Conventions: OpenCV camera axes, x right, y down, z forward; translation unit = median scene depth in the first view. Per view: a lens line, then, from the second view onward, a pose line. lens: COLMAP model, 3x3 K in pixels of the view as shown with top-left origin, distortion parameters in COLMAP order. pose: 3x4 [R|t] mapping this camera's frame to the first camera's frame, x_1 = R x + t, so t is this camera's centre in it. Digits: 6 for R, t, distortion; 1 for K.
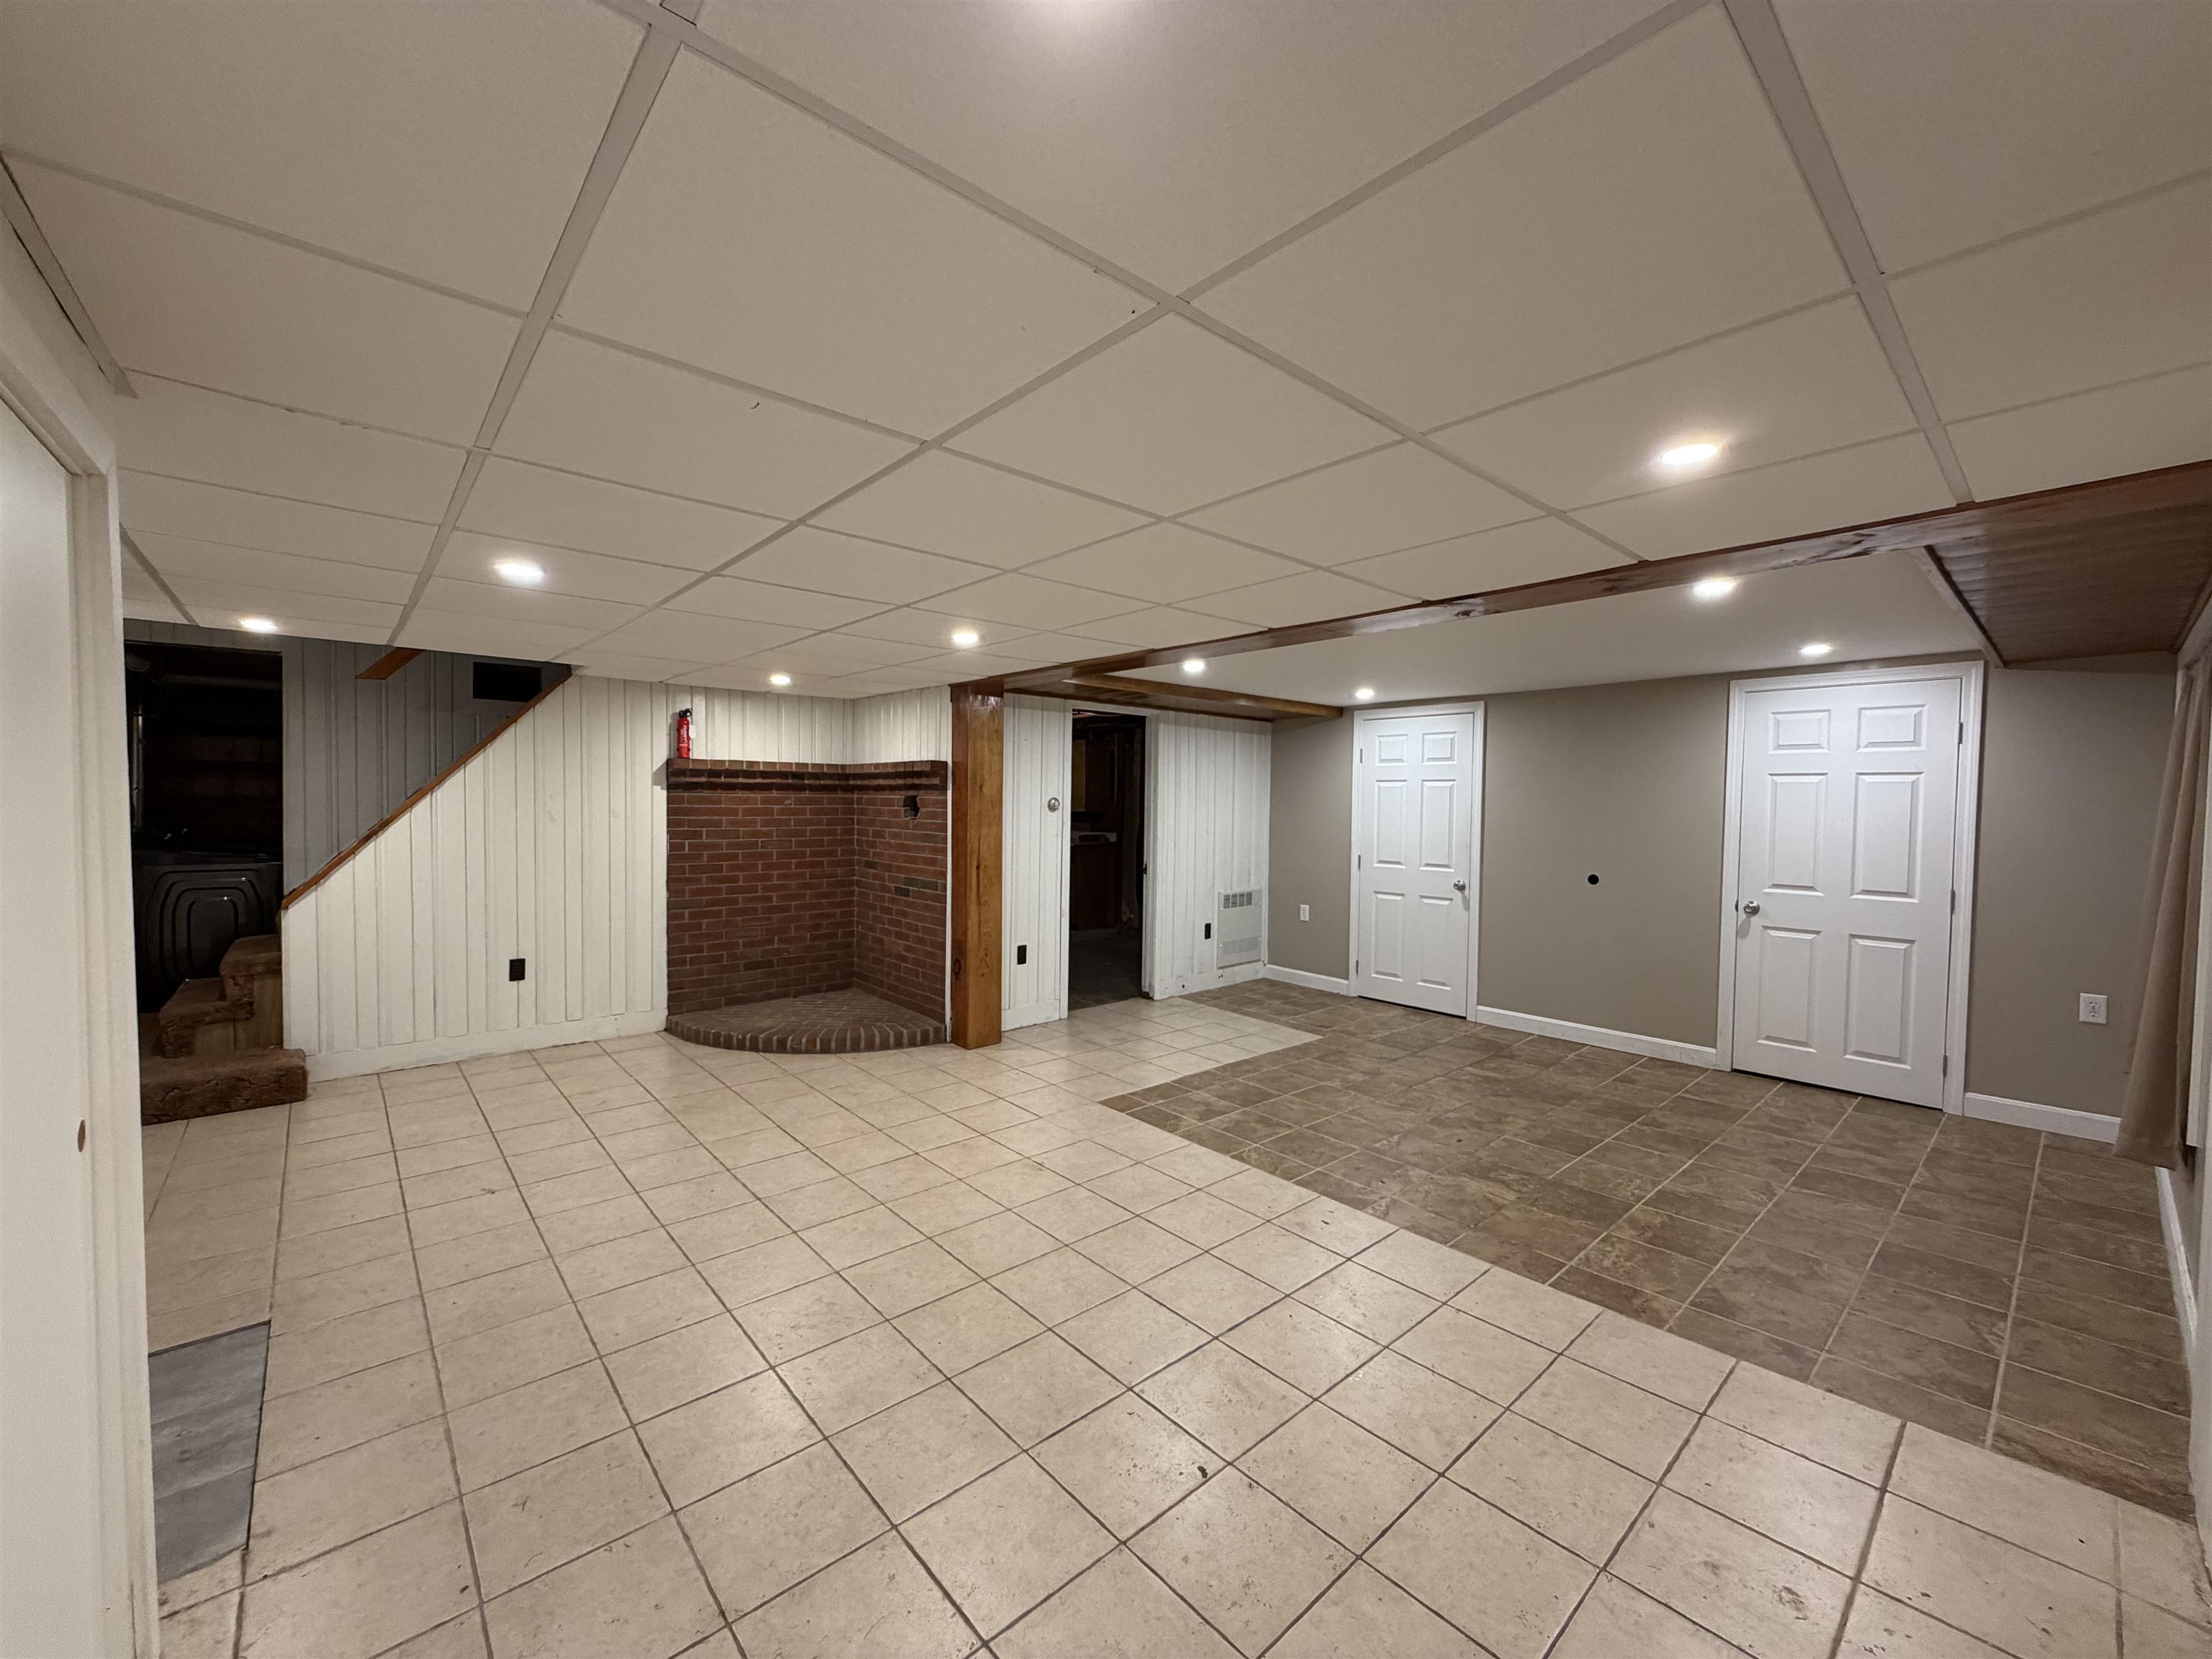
lens RADIAL K [[881.1, 0, 1100.5], [0, 881.1, 820.8], [0, 0, 1]] dist [0.002185, -0.000081]
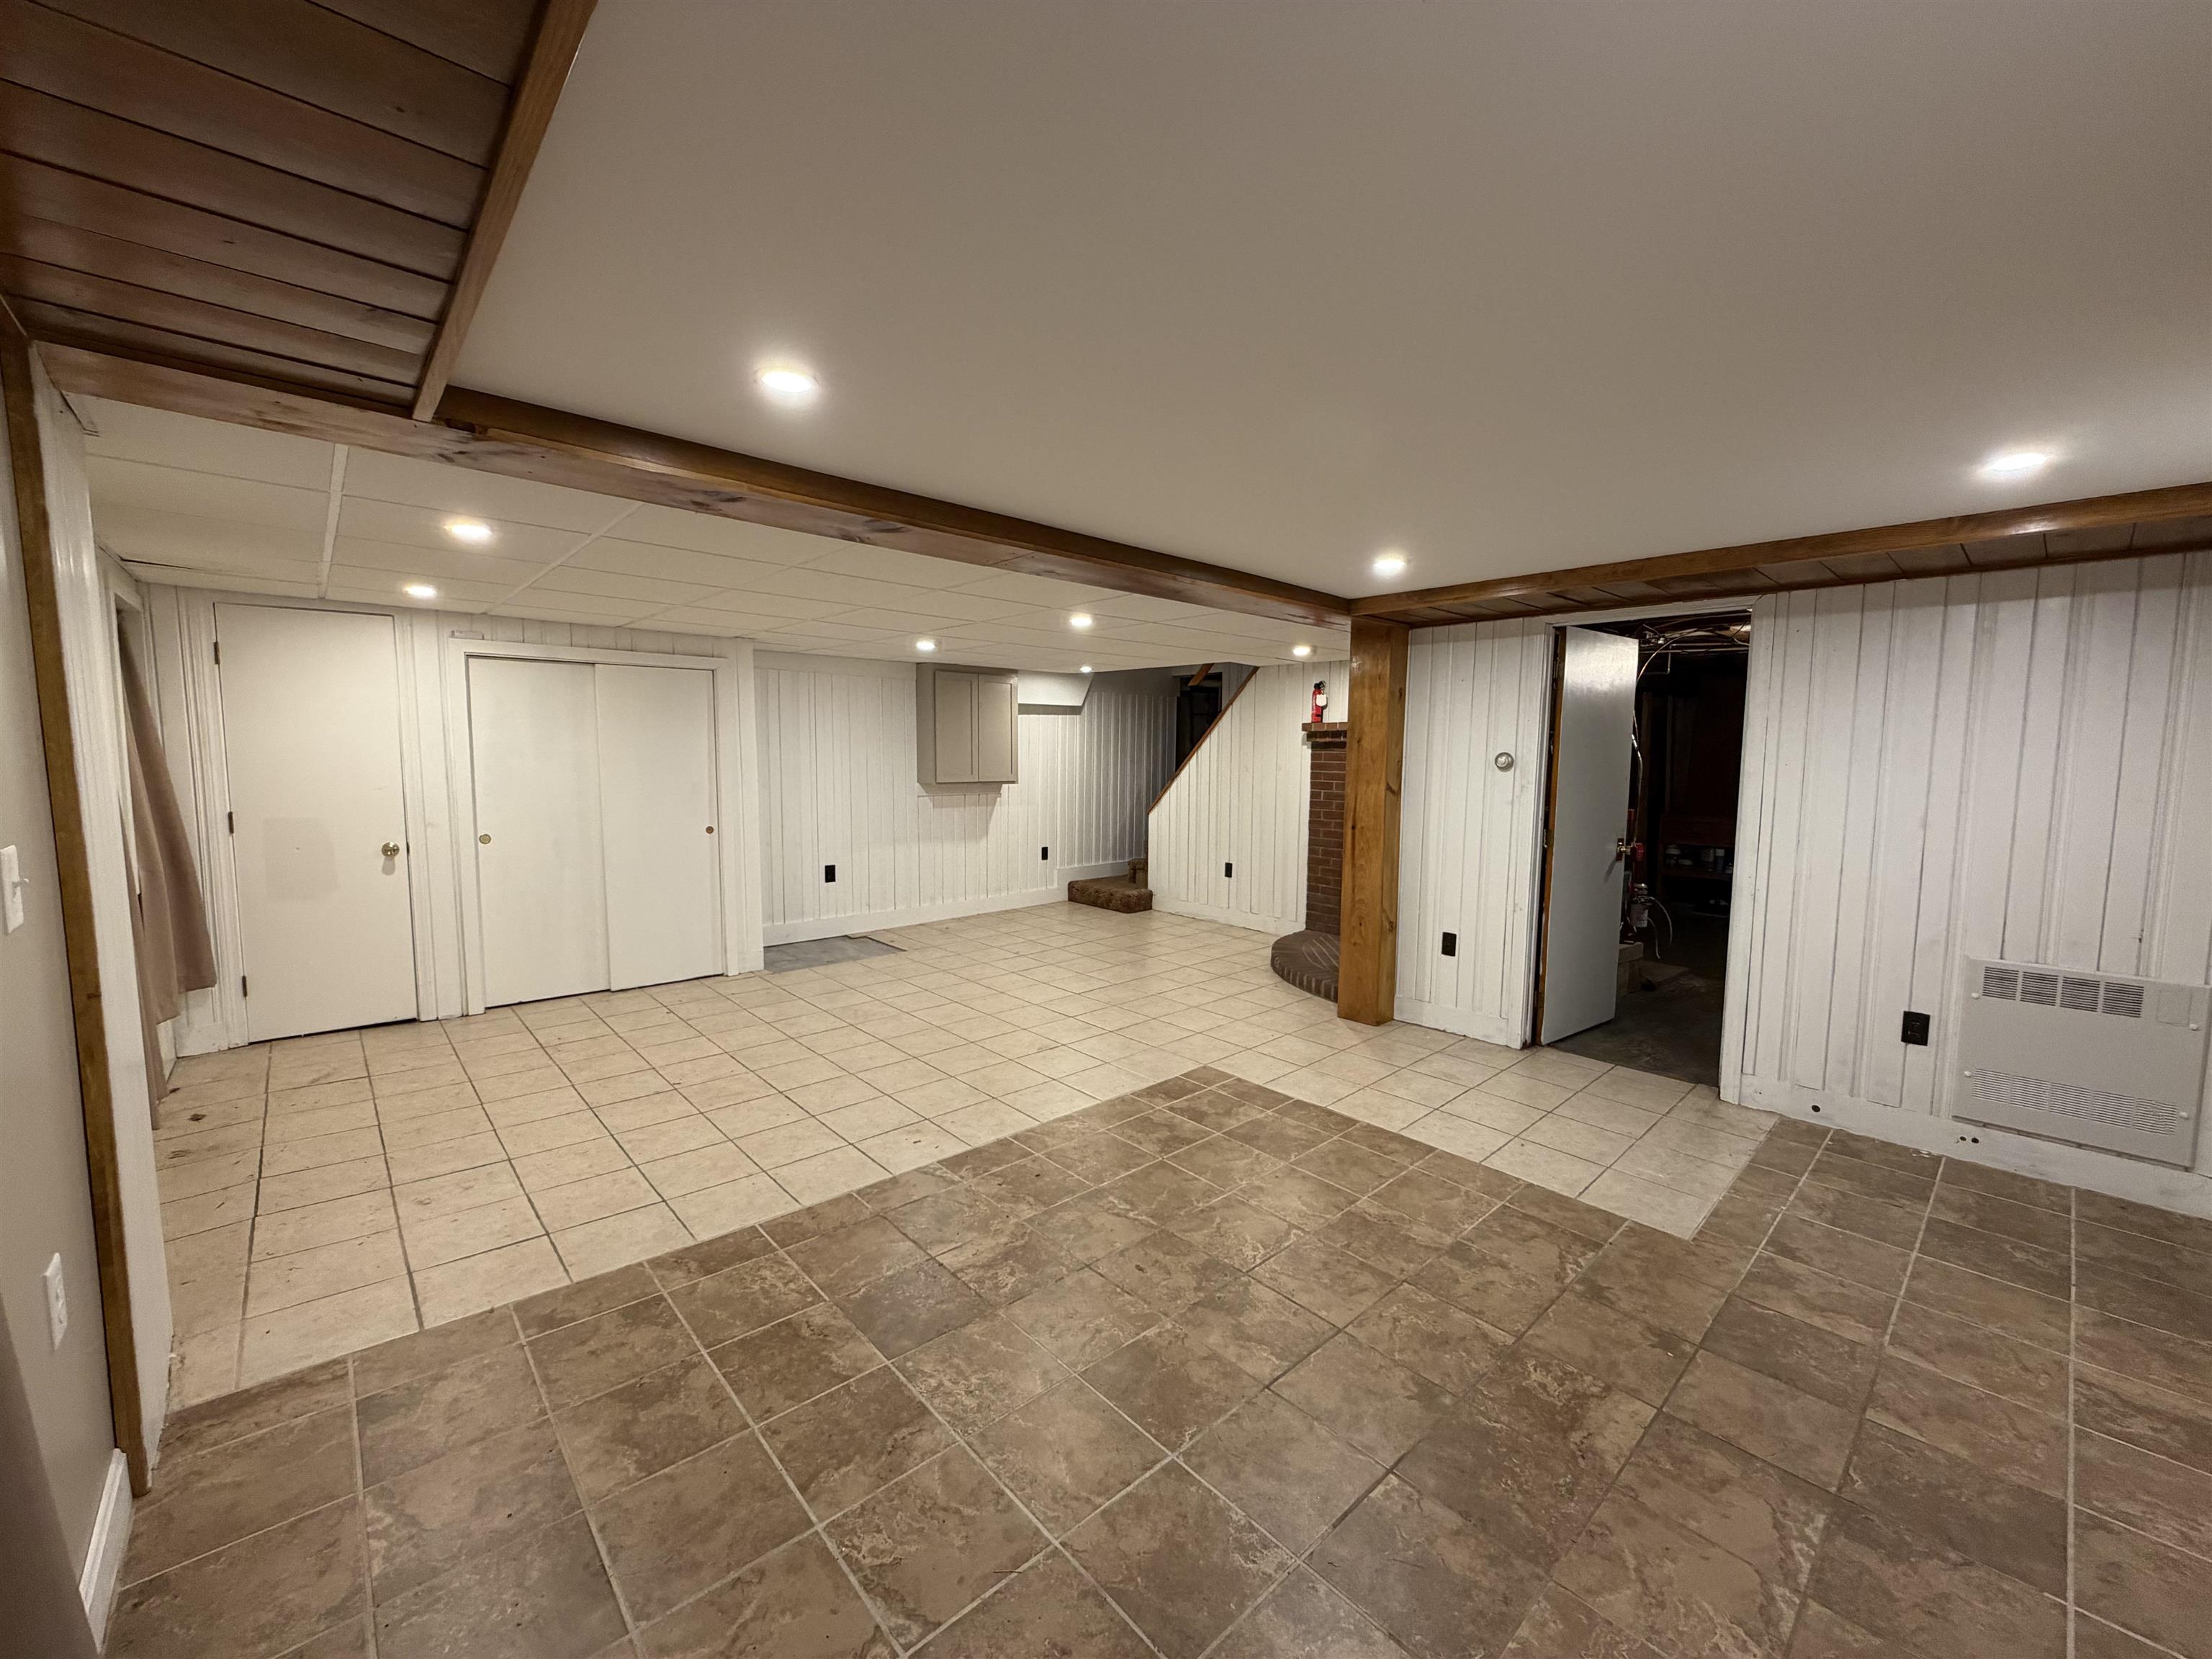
lens RADIAL K [[881.1, 0, 1105.2], [0, 881.1, 838.5], [0, 0, 1]] dist [0.002185, -0.000081]
pose [[0.014875, 0.087712, -0.996035, 0.921584], [-0.033695, 0.995623, 0.087173, -0.008979], [0.999321, 0.032265, 0.017766, 0.853324]]
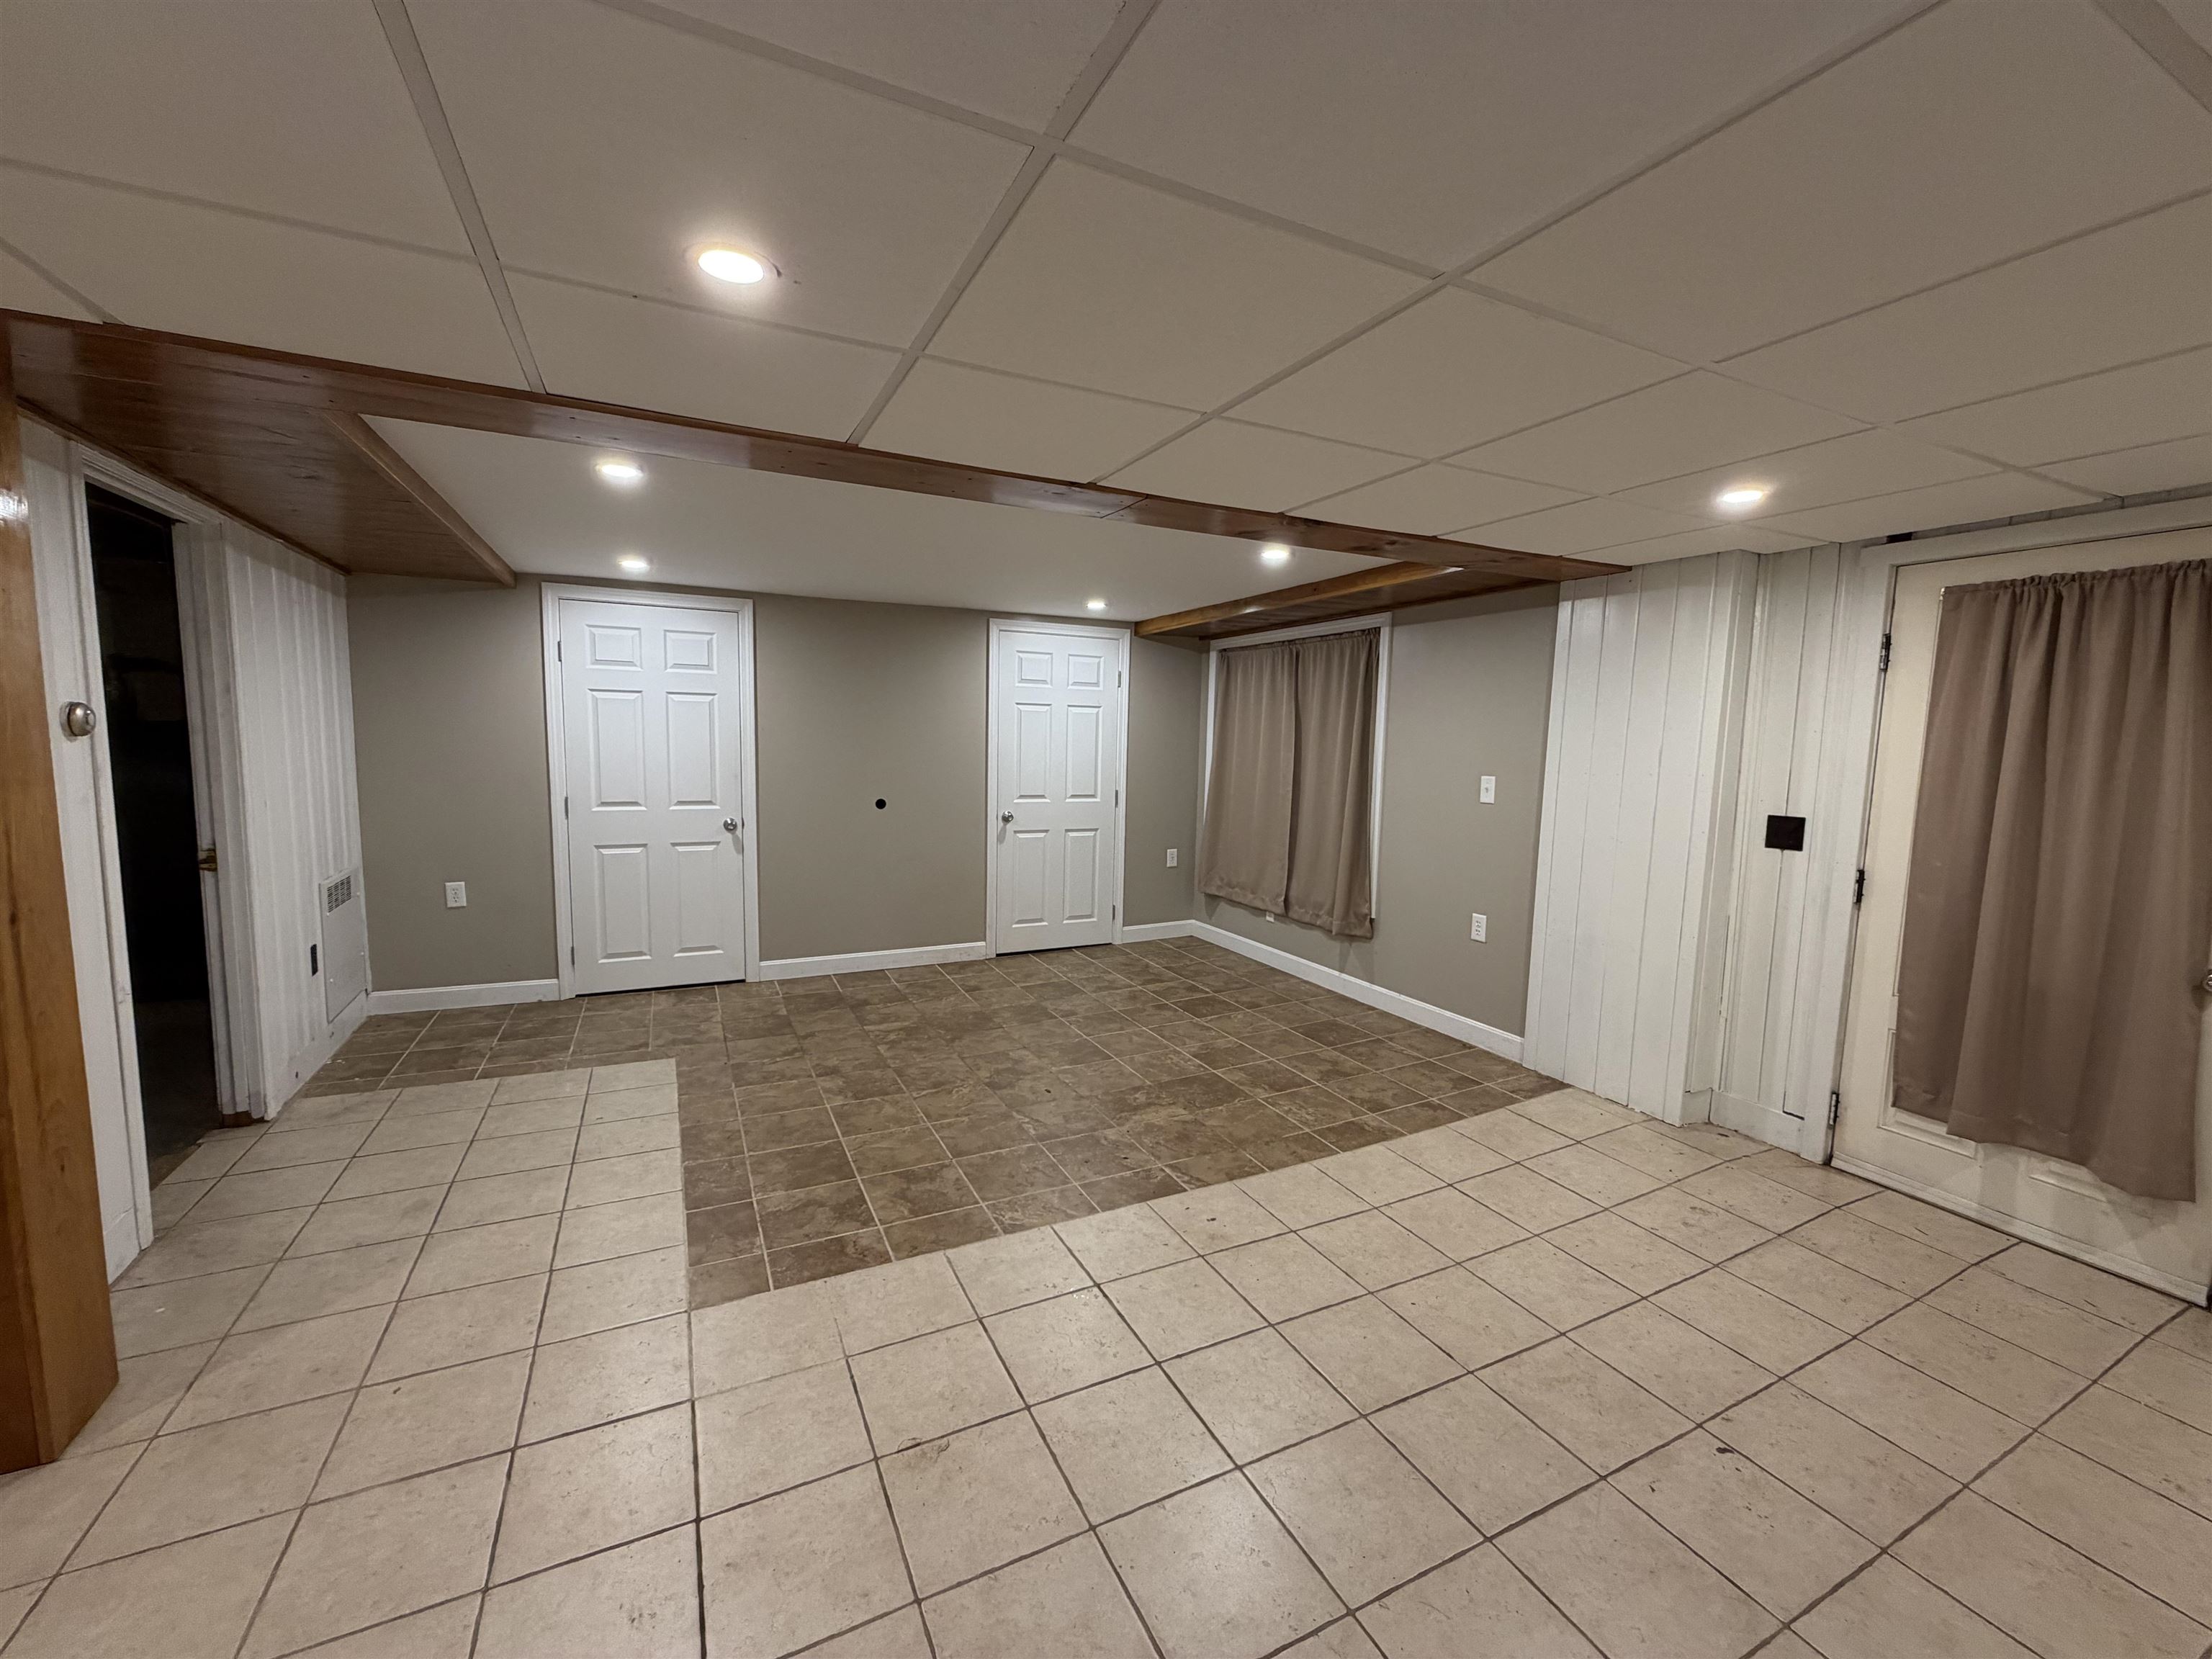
lens RADIAL K [[881.1, 0, 1106.9], [0, 881.1, 824.0], [0, 0, 1]] dist [0.002185, -0.000081]
pose [[0.262303, -0.102463, 0.959530, -0.401906], [0.004125, 0.994457, 0.105065, -0.016678], [-0.964977, -0.023601, 0.261272, 0.628368]]
